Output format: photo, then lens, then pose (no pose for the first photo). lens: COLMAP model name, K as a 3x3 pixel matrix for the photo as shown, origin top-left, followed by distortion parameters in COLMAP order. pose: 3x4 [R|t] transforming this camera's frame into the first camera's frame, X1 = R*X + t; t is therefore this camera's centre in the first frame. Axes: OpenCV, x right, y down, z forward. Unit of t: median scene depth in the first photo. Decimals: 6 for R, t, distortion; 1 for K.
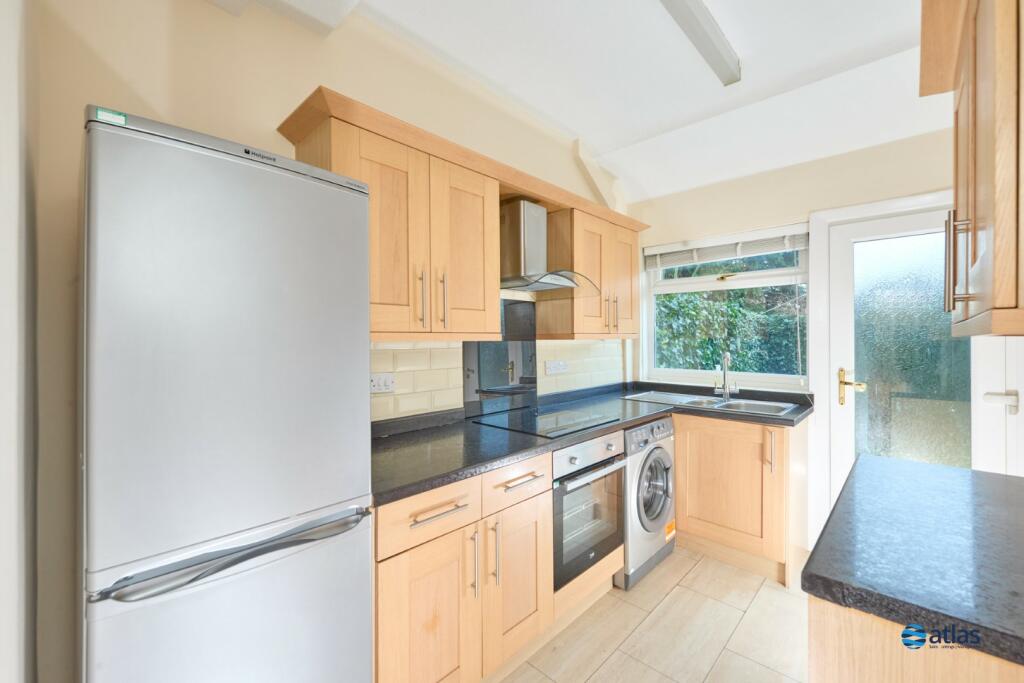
lens RADIAL K [[420.5, 0, 511.6], [0, 420.5, 338.6], [0, 0, 1]] dist [0.002100, 0.000035]
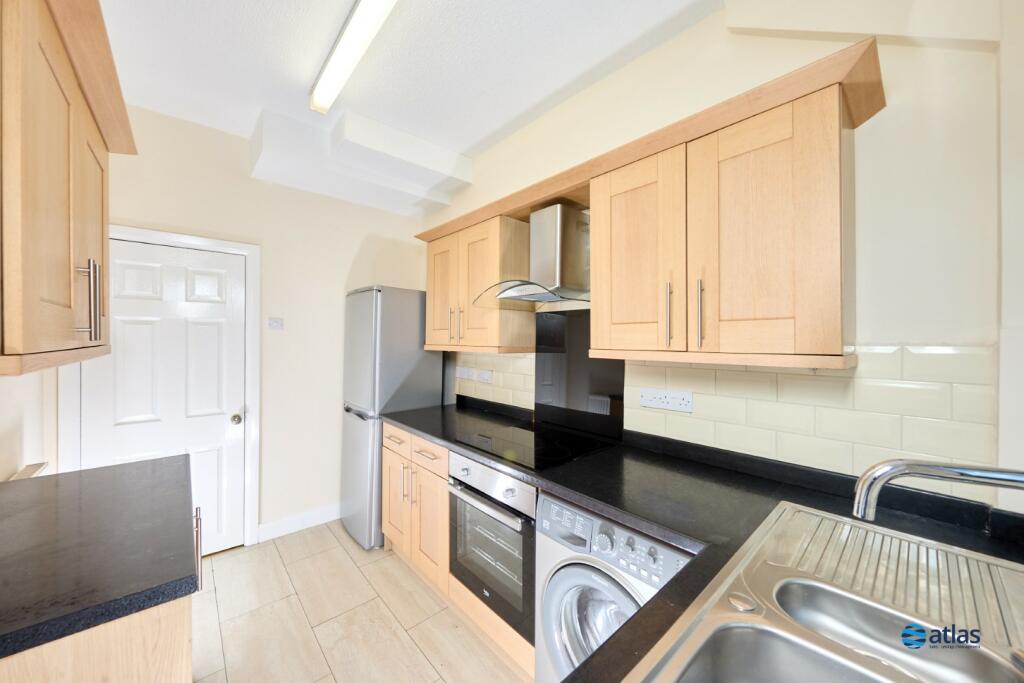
lens RADIAL K [[365.9, 0, 511.1], [0, 365.9, 338.4], [0, 0, 1]] dist [-0.003044, 0.000212]
pose [[-0.074242, 0.003656, -0.997234, 0.937054], [-0.005962, 0.999974, 0.004109, -0.037832], [0.997222, 0.006250, -0.074219, 1.064839]]
